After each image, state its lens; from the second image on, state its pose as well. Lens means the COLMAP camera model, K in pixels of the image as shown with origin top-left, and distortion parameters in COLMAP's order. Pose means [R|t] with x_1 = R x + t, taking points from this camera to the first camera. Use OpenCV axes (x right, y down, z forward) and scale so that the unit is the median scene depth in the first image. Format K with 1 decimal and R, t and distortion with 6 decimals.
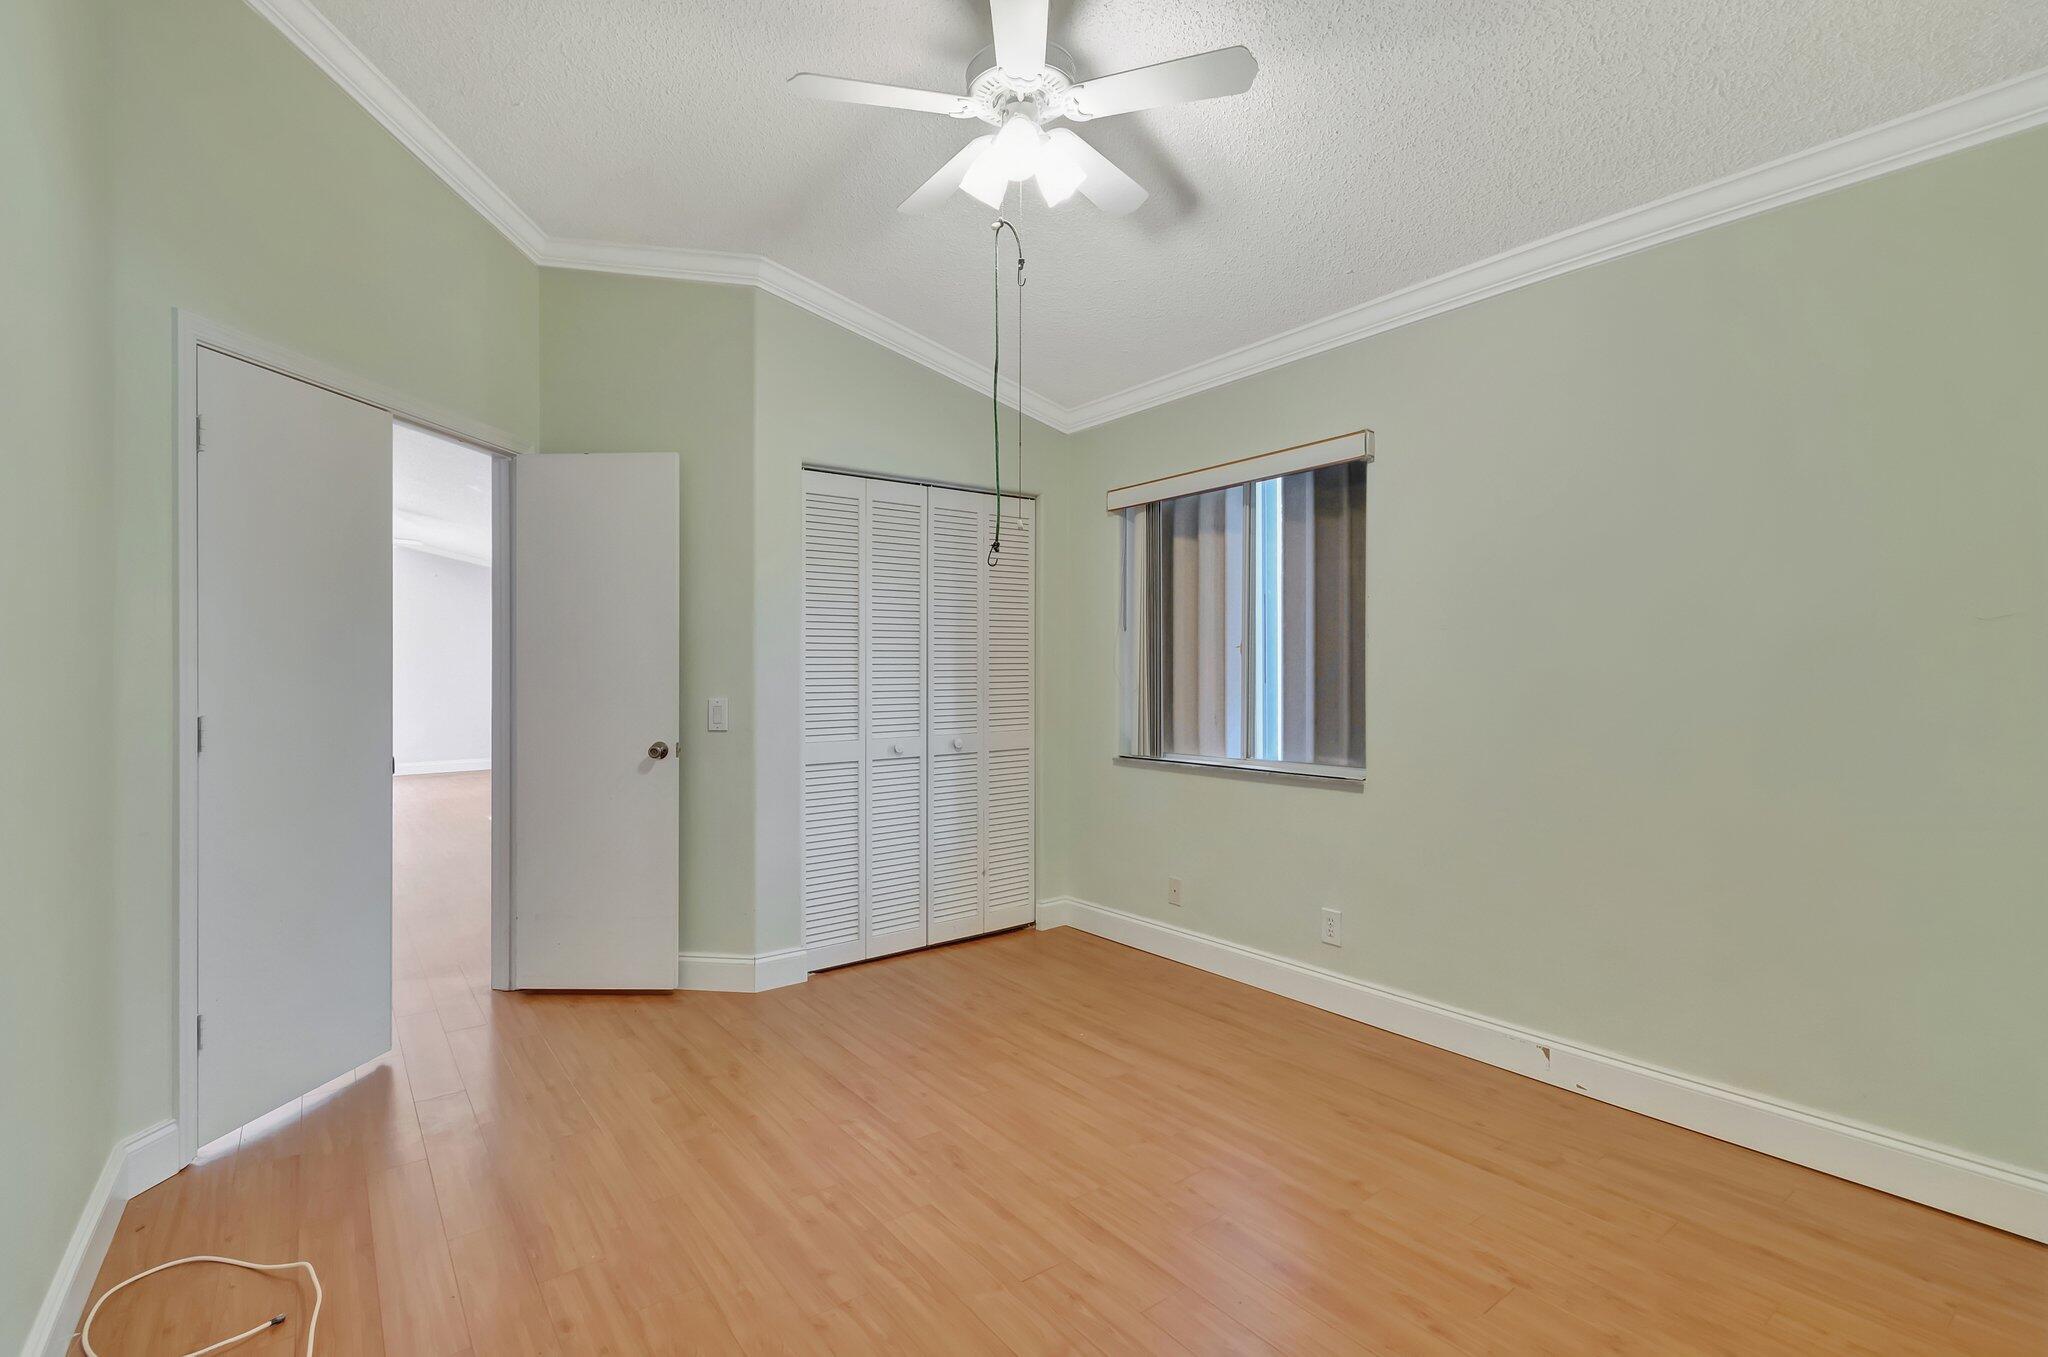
lens RADIAL K [[916.2, 0, 1022.5], [0, 916.2, 675.6], [0, 0, 1]] dist [-0.001818, -0.002351]
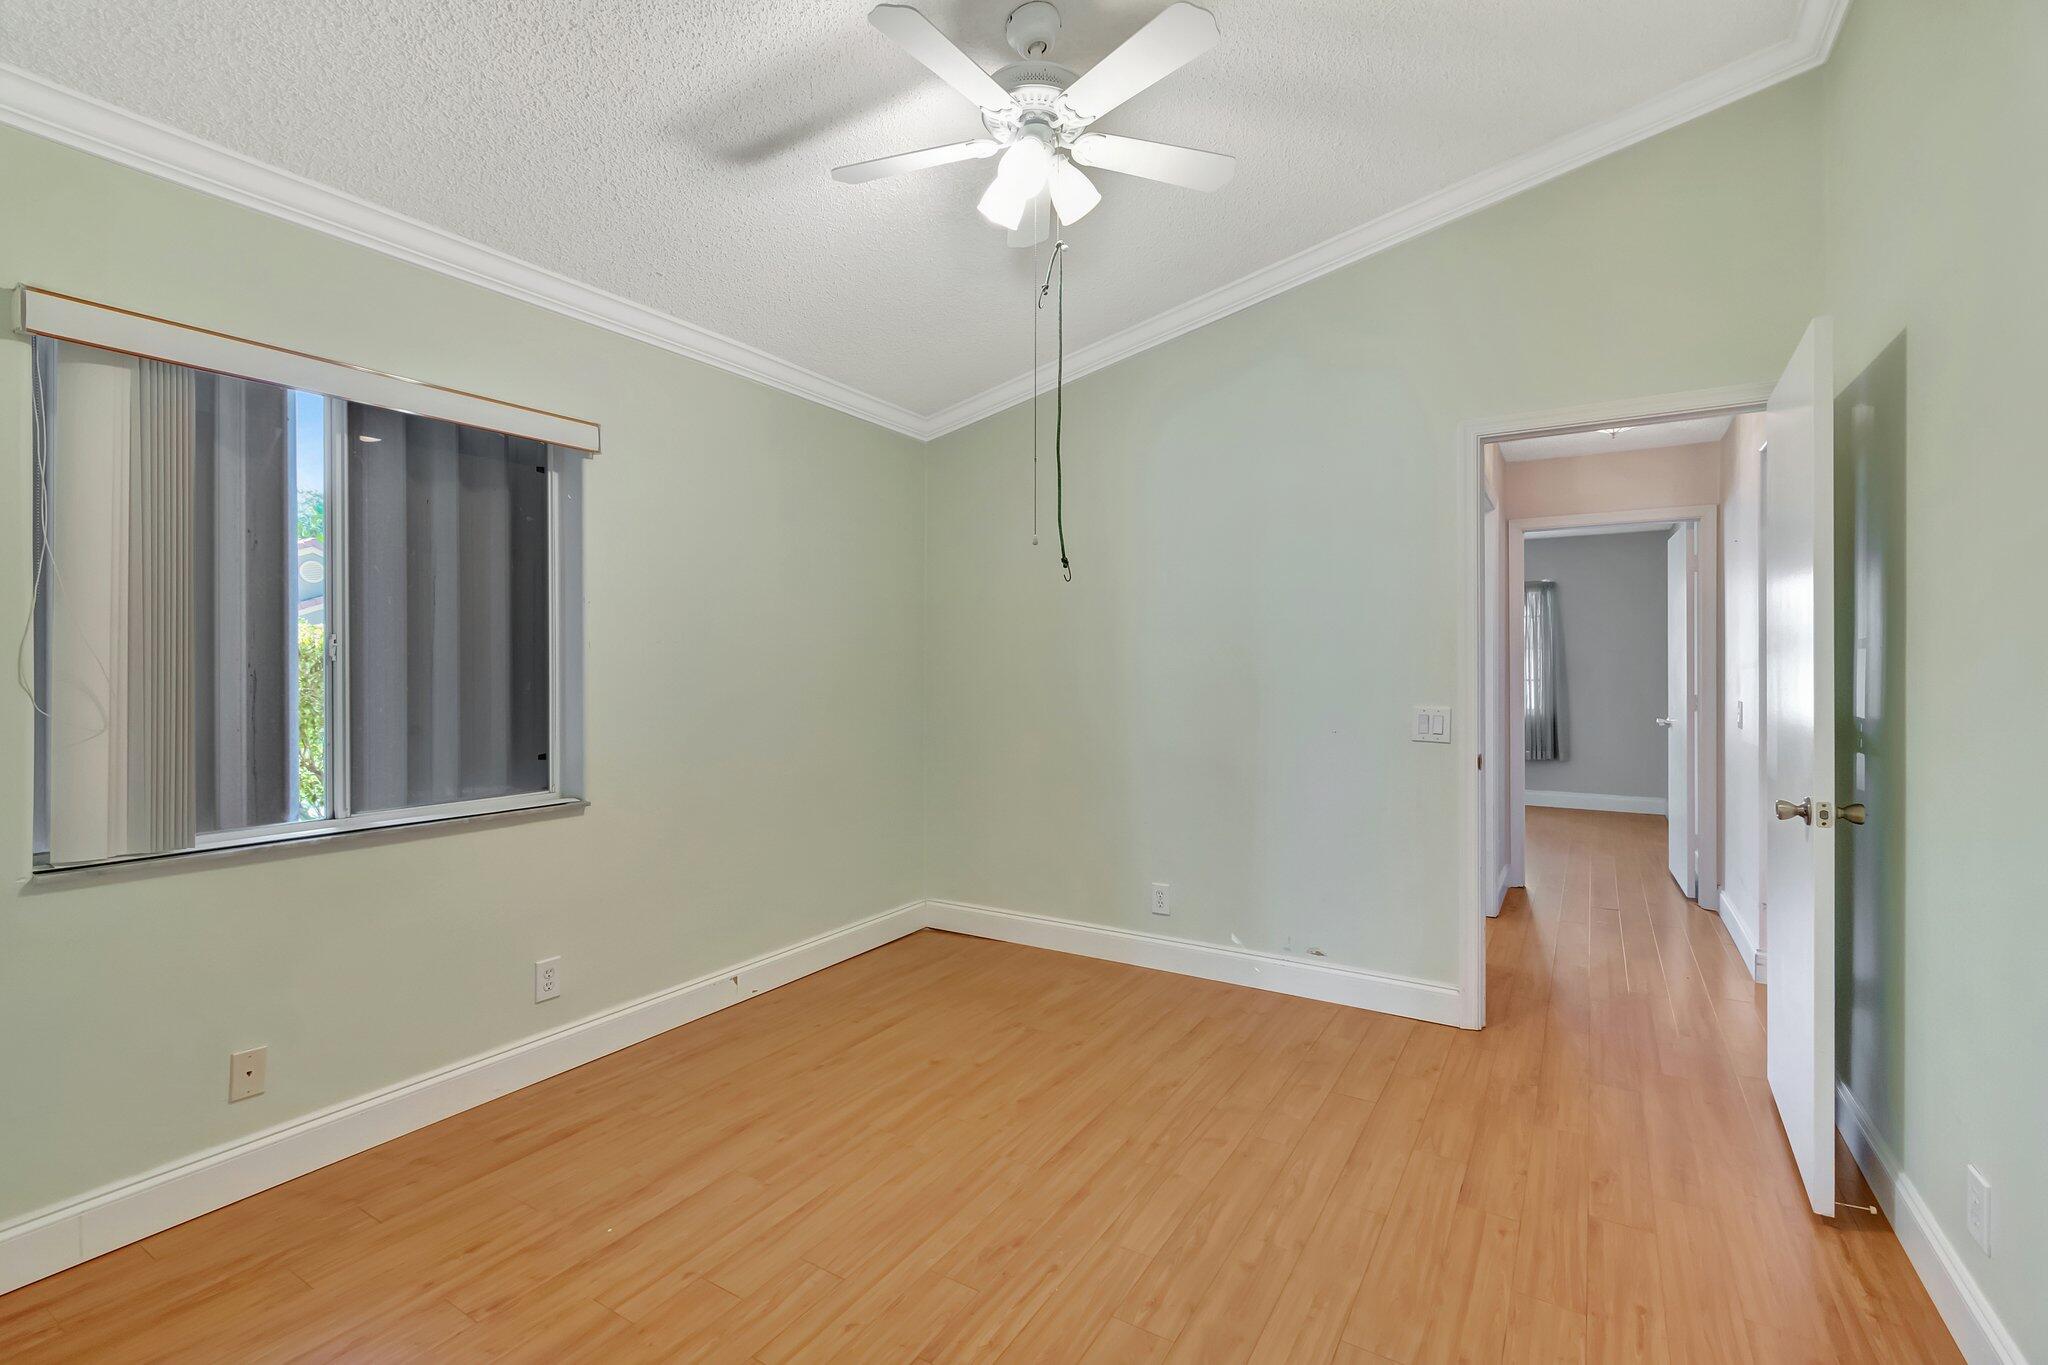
lens RADIAL K [[916.2, 0, 974.9], [0, 916.2, 670.5], [0, 0, 1]] dist [-0.001818, -0.002351]
pose [[-0.318179, 0.002714, 0.948027, -0.832136], [0.005917, 0.999982, -0.000877, -0.016519], [-0.948012, 0.005331, -0.318190, 1.222785]]
